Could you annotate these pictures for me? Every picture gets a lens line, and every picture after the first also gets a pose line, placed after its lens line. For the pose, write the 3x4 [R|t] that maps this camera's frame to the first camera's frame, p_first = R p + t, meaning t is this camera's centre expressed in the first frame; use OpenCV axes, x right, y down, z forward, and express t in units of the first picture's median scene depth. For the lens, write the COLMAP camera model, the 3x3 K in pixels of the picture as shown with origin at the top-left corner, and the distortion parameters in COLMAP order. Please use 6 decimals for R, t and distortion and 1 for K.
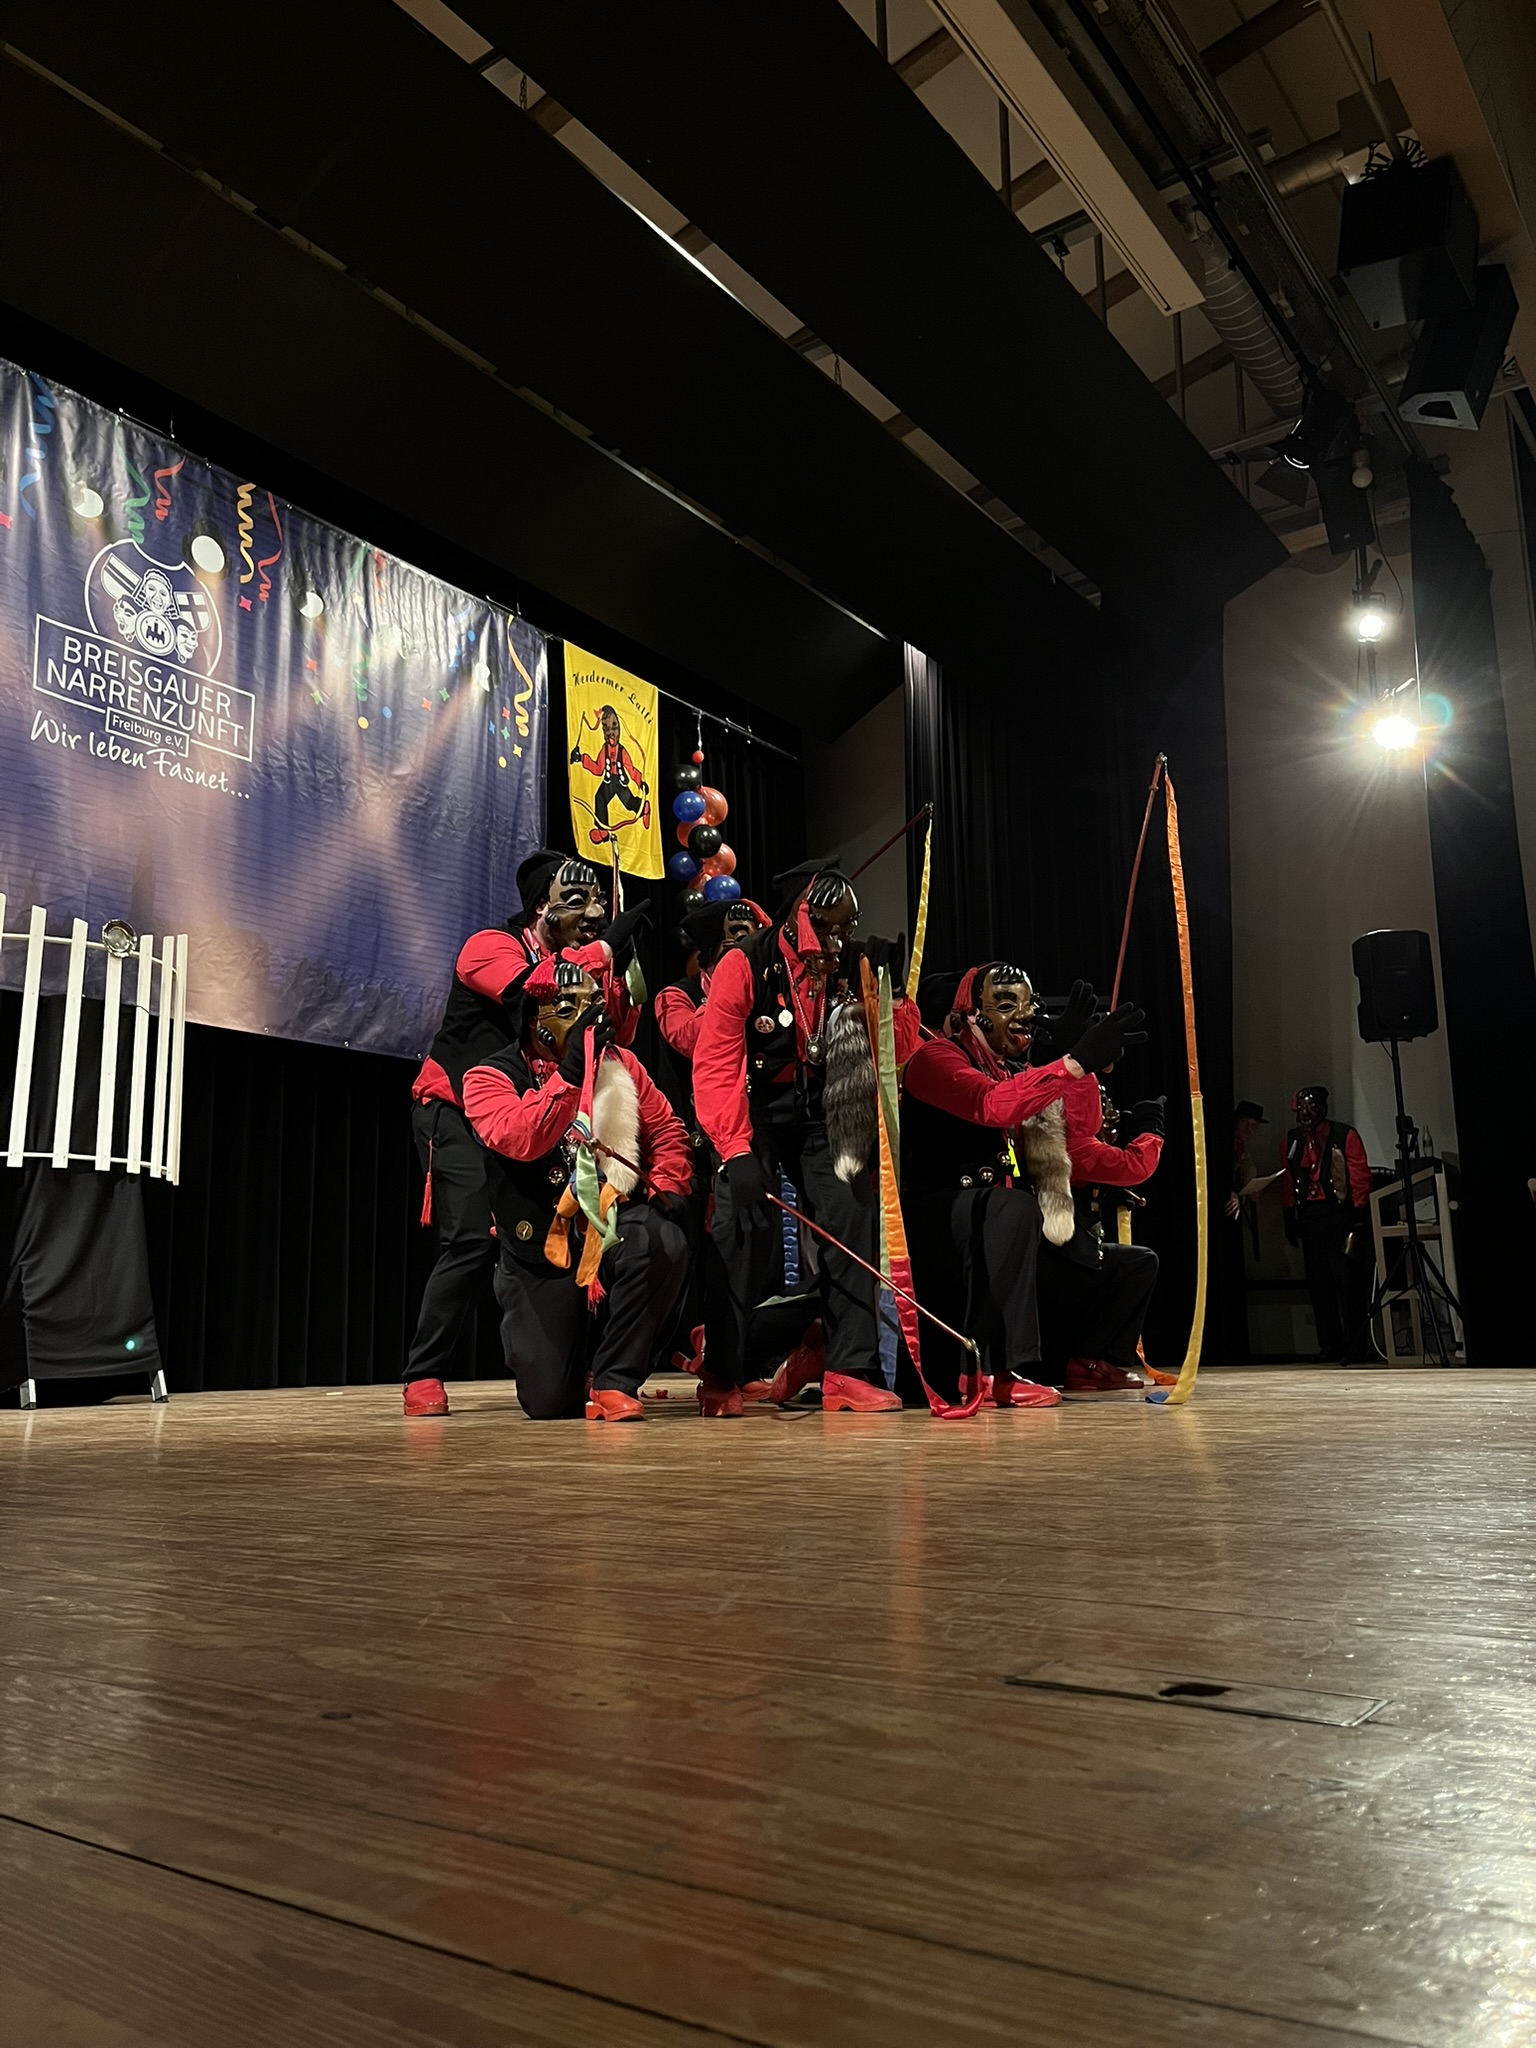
lens RADIAL K [[1561.3, 0, 769.6], [0, 1561.3, 1036.0], [0, 0, 1]] dist [0.031173, -0.005353]
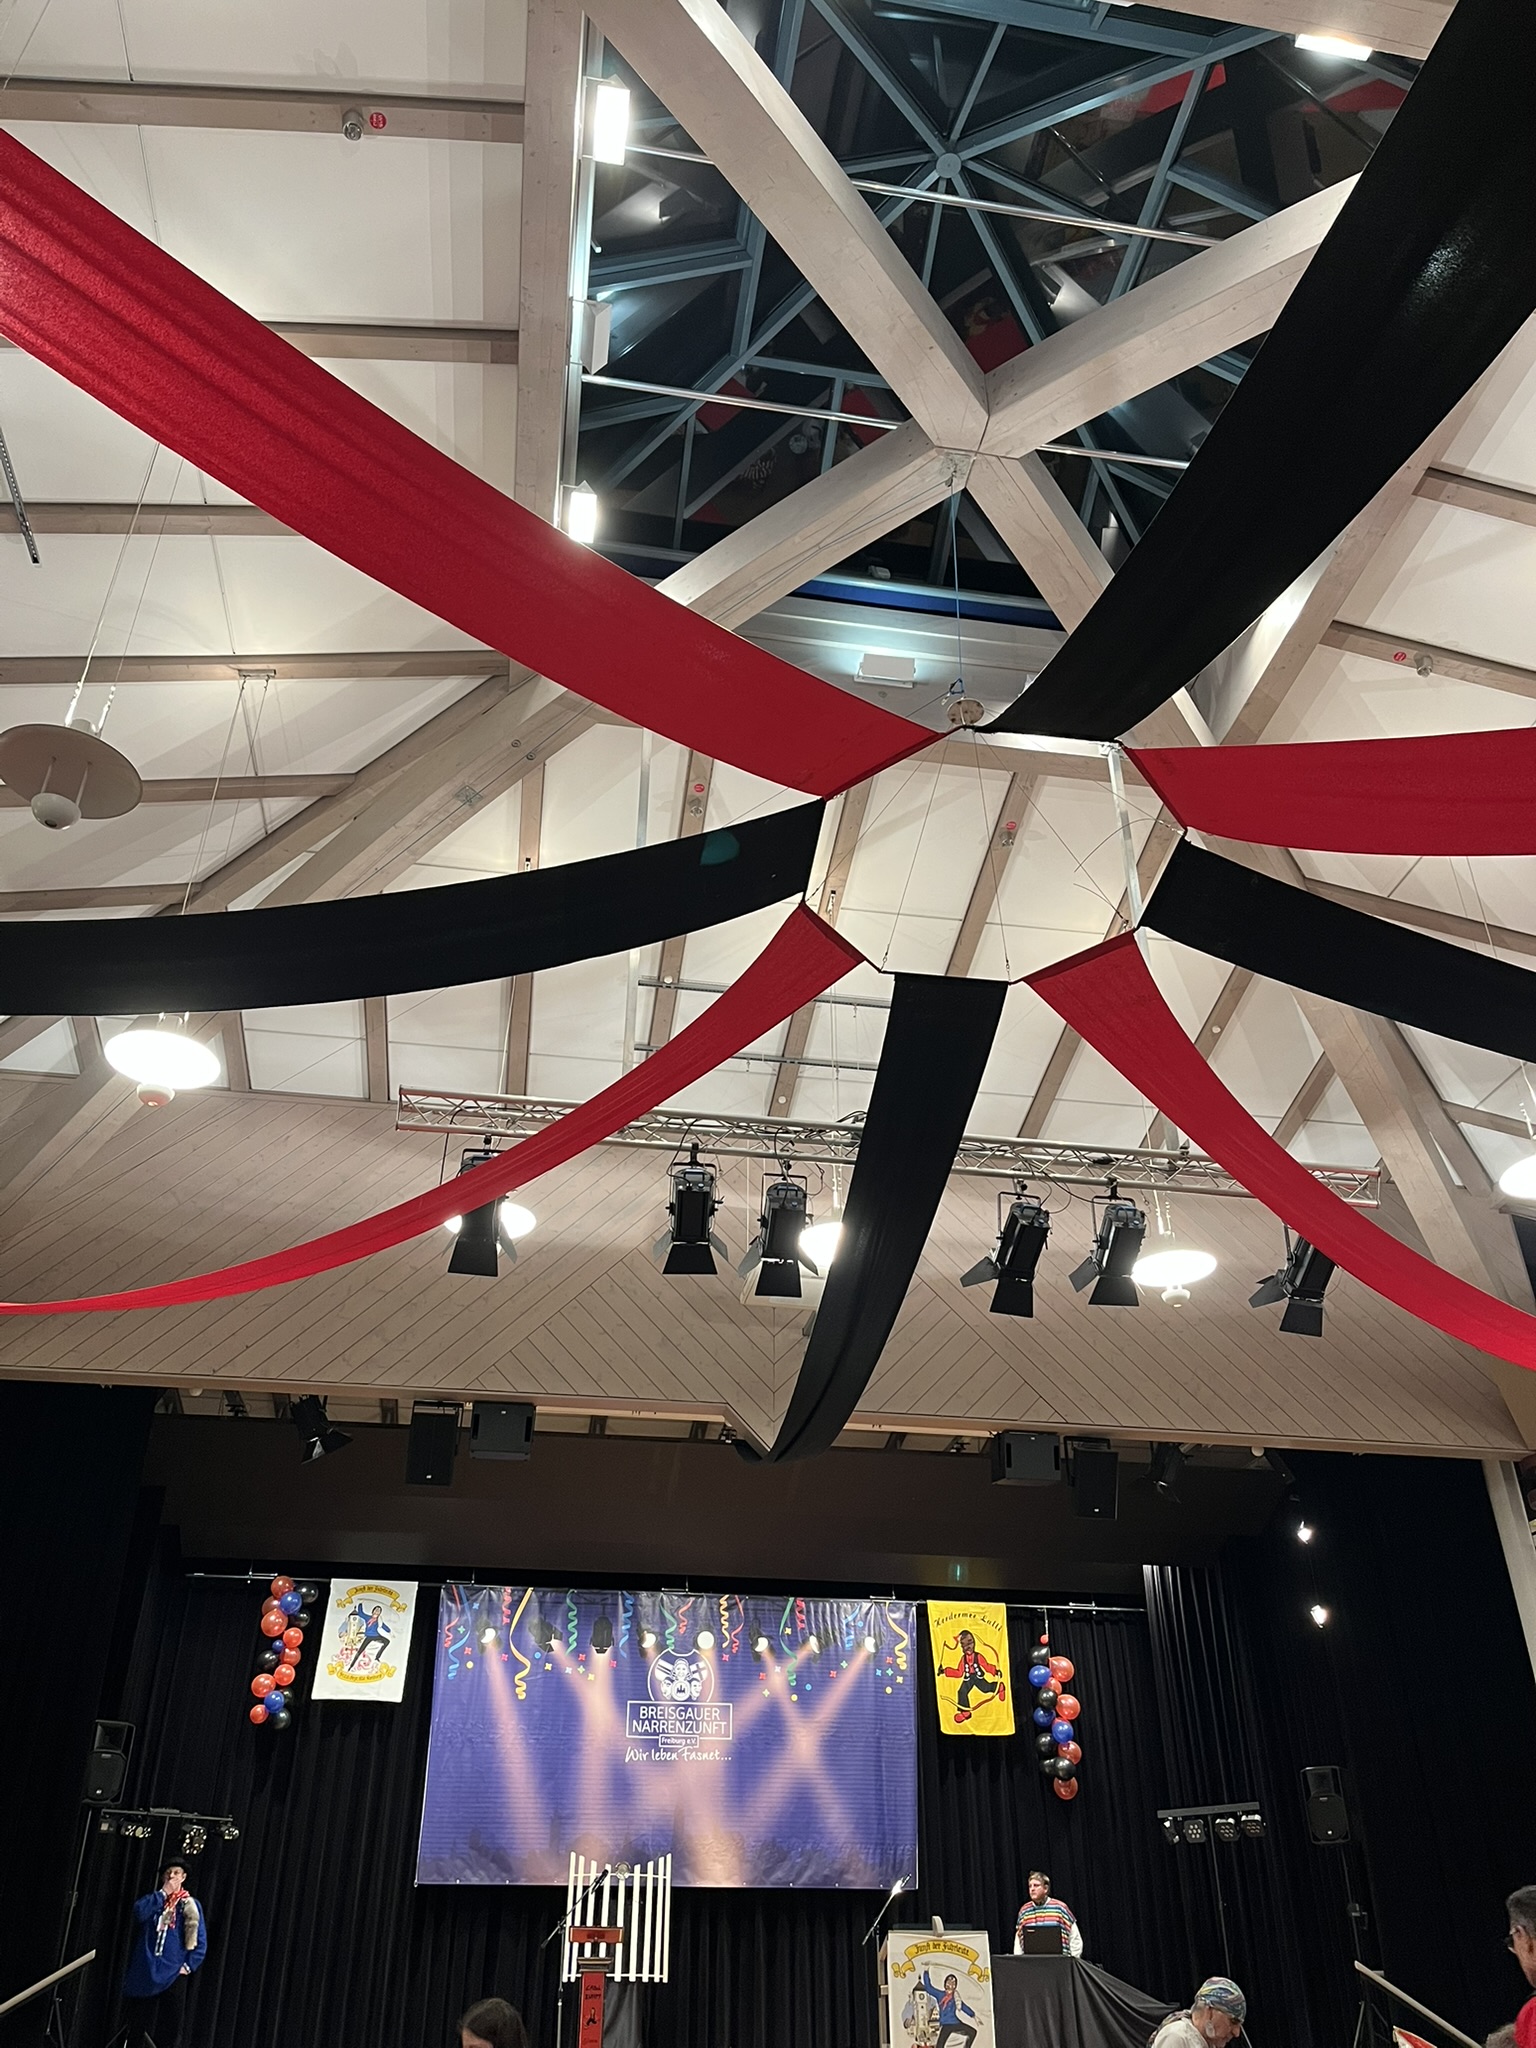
lens RADIAL K [[1561.3, 0, 769.6], [0, 1561.3, 1036.0], [0, 0, 1]] dist [0.031173, -0.005353]
pose [[0.714621, -0.357460, -0.601282, 1.208383], [0.124694, 0.910902, -0.393329, -0.180135], [0.688308, 0.206105, 0.695523, -0.589799]]
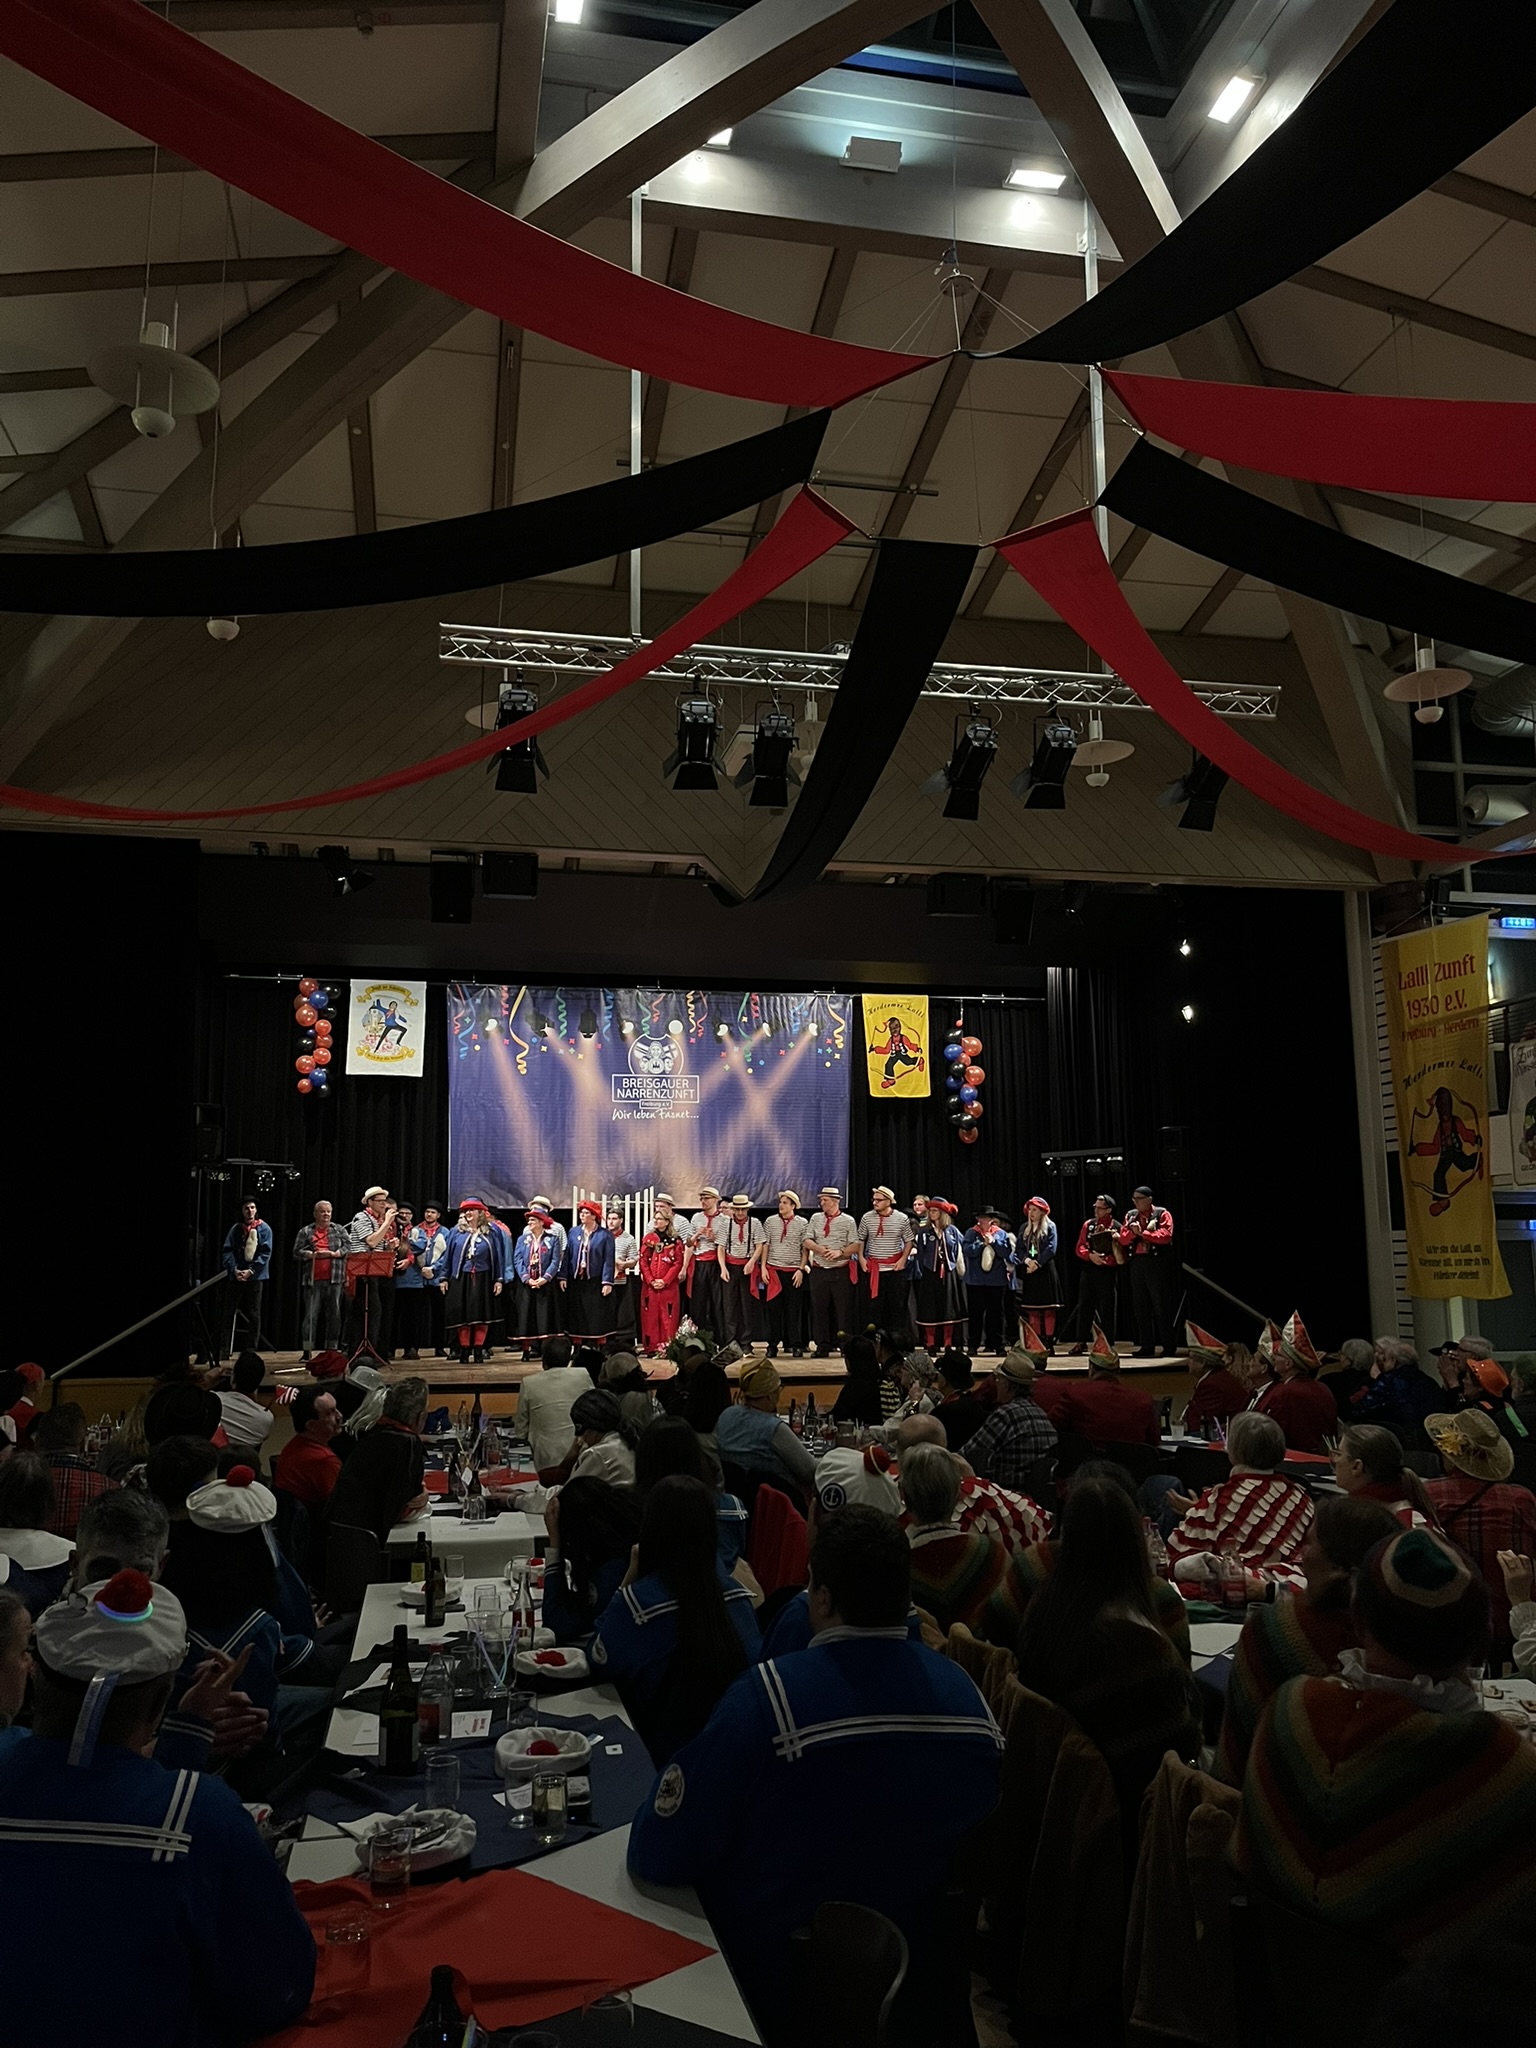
lens RADIAL K [[1558.0, 0, 769.1], [0, 1558.0, 1045.2], [0, 0, 1]] dist [0.116714, -0.166073]
pose [[0.746307, -0.090822, -0.659376, 1.328821], [0.128387, 0.991686, 0.008719, -0.250143], [0.653102, -0.091162, 0.751763, -0.777310]]
